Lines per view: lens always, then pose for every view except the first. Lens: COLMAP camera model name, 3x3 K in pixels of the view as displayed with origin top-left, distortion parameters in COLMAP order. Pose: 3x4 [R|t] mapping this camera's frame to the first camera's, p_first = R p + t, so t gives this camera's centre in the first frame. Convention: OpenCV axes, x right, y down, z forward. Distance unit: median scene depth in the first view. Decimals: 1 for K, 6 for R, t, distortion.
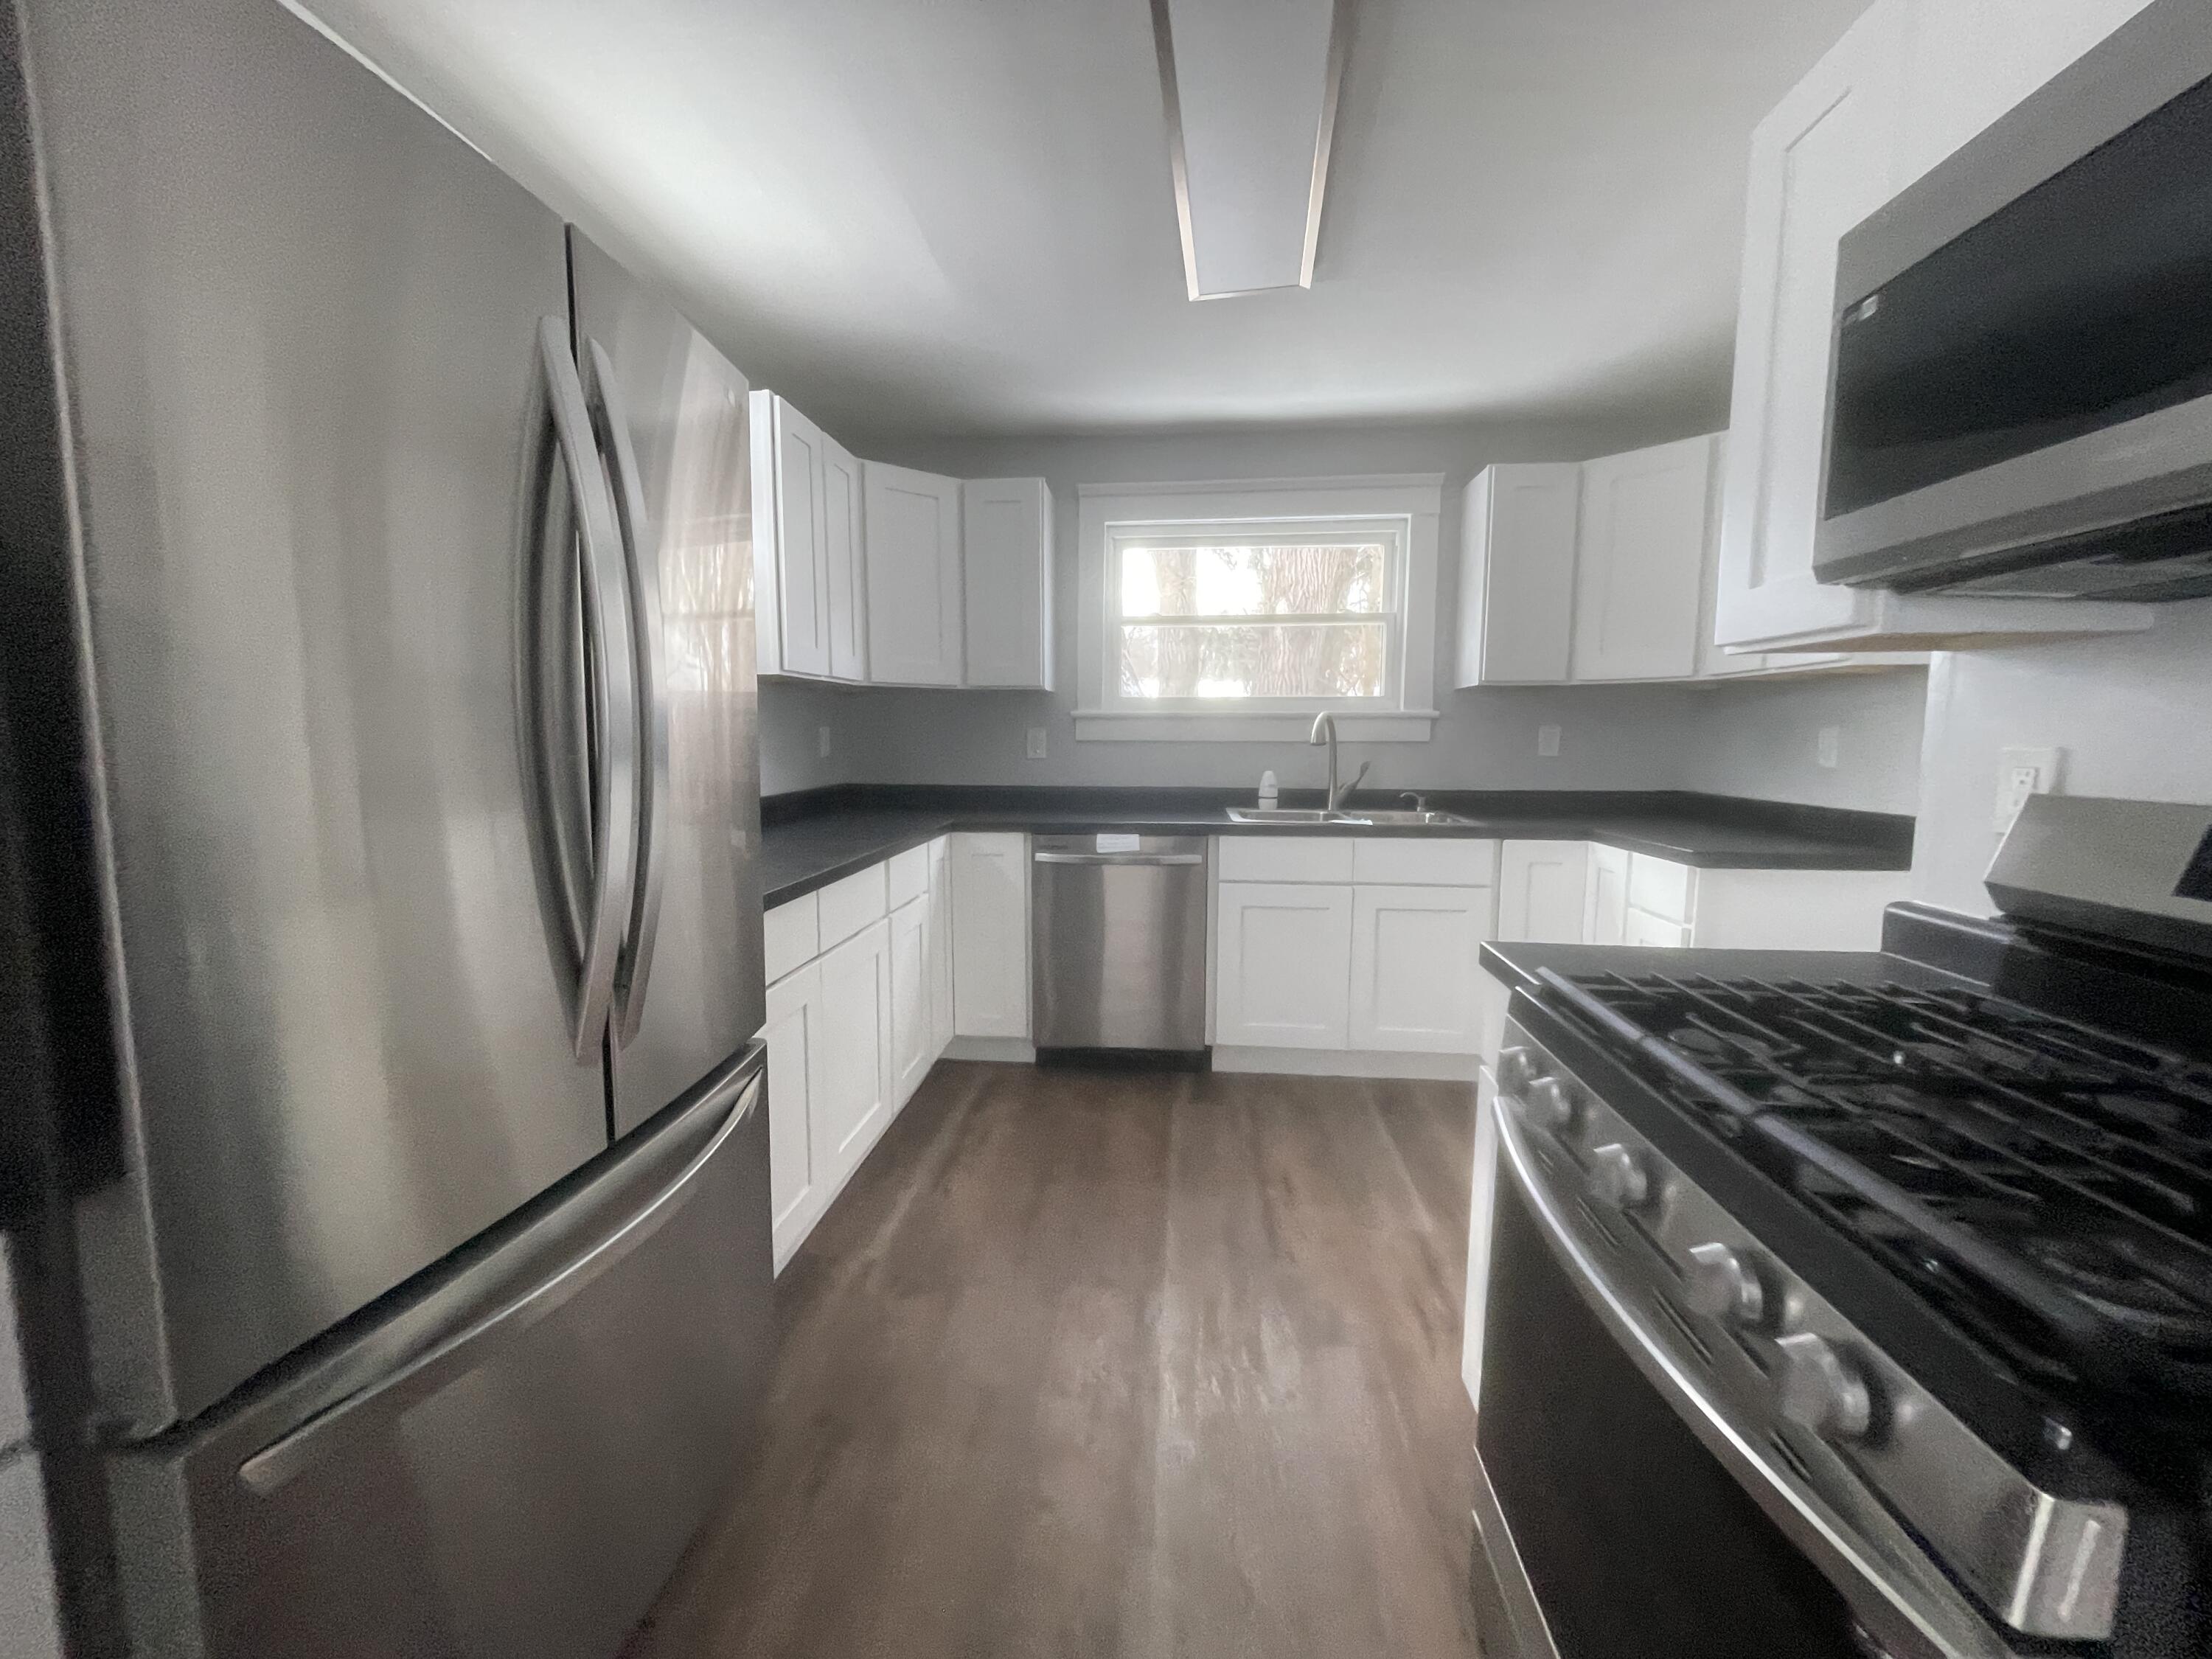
lens RADIAL K [[885.4, 0, 1094.5], [0, 885.4, 826.7], [0, 0, 1]] dist [-0.001239, 0.000214]
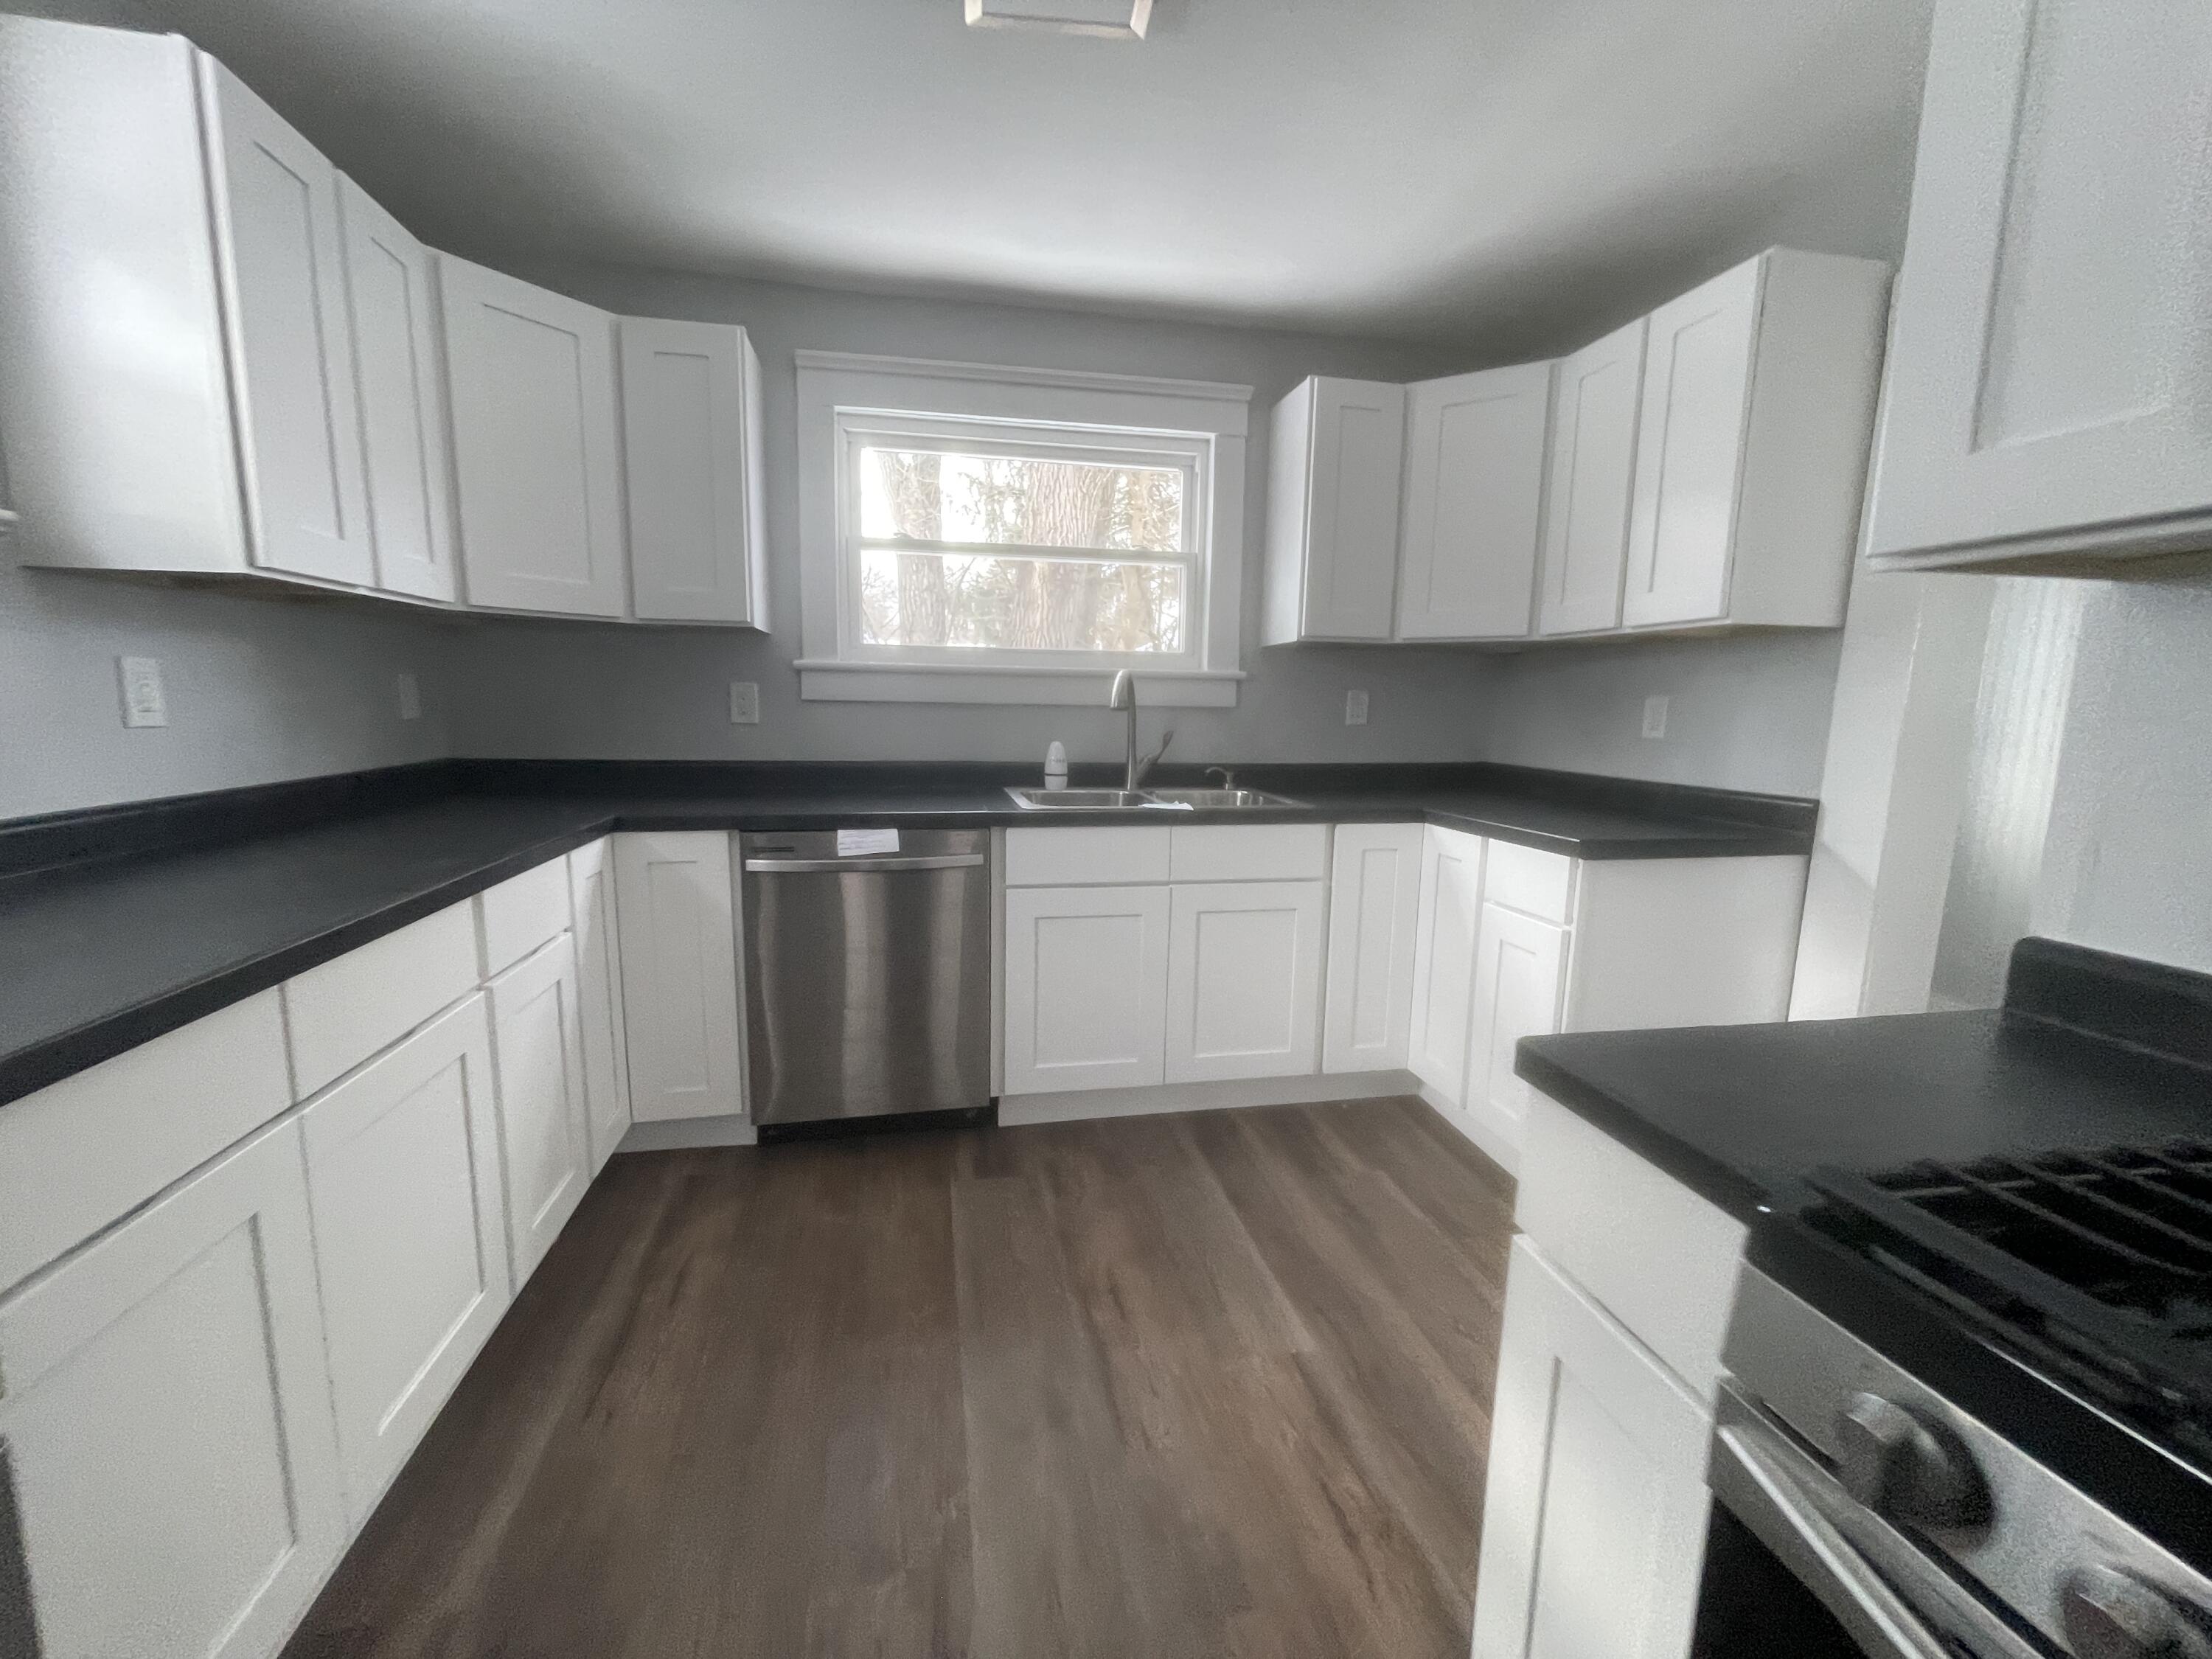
lens RADIAL K [[885.4, 0, 1094.5], [0, 885.4, 826.7], [0, 0, 1]] dist [-0.001239, 0.000214]
pose [[0.956700, -0.027837, 0.289740, -0.005496], [0.016285, 0.998976, 0.042208, -0.021018], [-0.290618, -0.035662, 0.956174, 0.241478]]
